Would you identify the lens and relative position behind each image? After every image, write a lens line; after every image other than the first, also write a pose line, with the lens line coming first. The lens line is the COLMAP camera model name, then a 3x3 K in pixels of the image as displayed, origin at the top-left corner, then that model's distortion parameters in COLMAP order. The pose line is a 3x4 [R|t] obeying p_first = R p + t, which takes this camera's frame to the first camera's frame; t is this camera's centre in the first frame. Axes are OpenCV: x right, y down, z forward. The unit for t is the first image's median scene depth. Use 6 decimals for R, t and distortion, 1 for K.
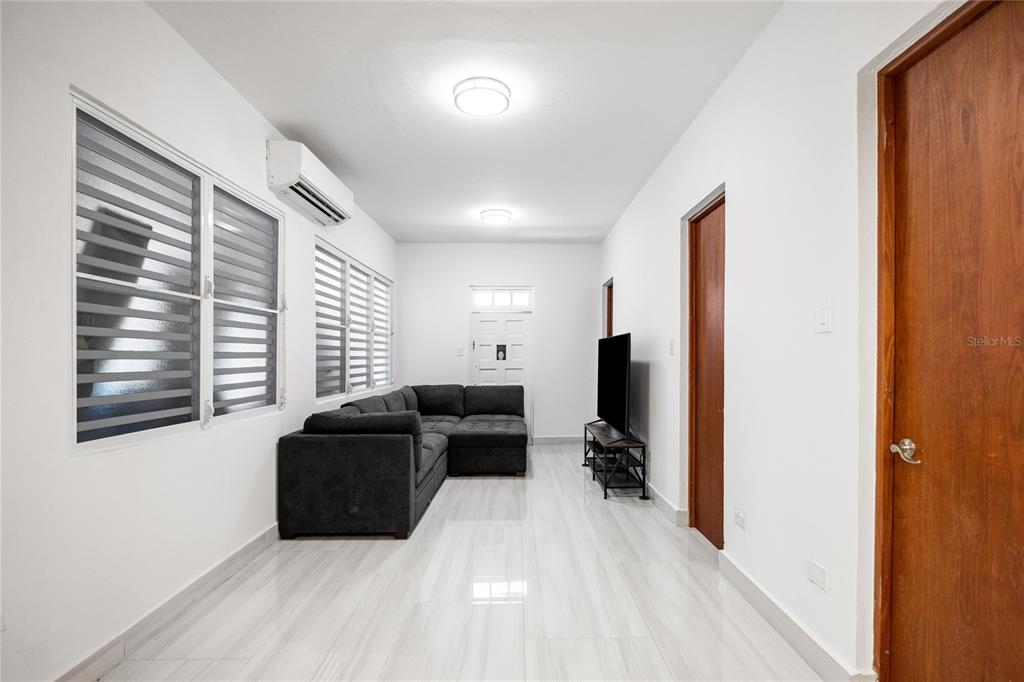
lens RADIAL K [[498.9, 0, 514.3], [0, 498.9, 356.6], [0, 0, 1]] dist [0.000487, 0.000143]
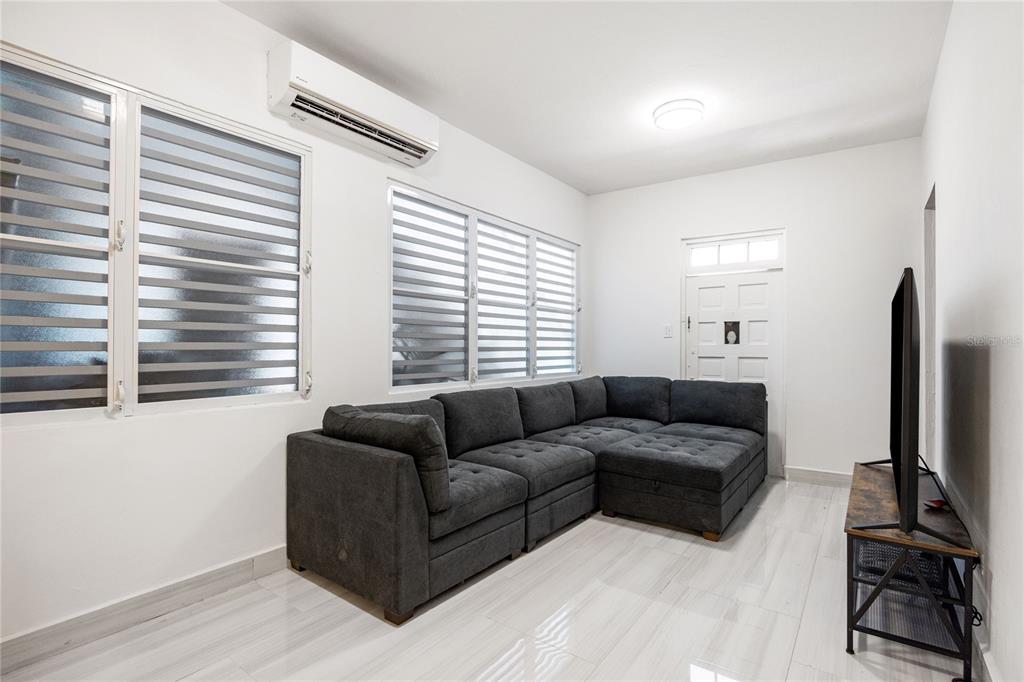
lens RADIAL K [[482.9, 0, 509.1], [0, 482.9, 338.9], [0, 0, 1]] dist [-0.003426, 0.000108]
pose [[0.800730, -0.000045, -0.599025, 0.148392], [-0.008548, 0.999897, -0.011501, 0.011852], [0.598964, 0.014330, 0.800648, 0.360125]]
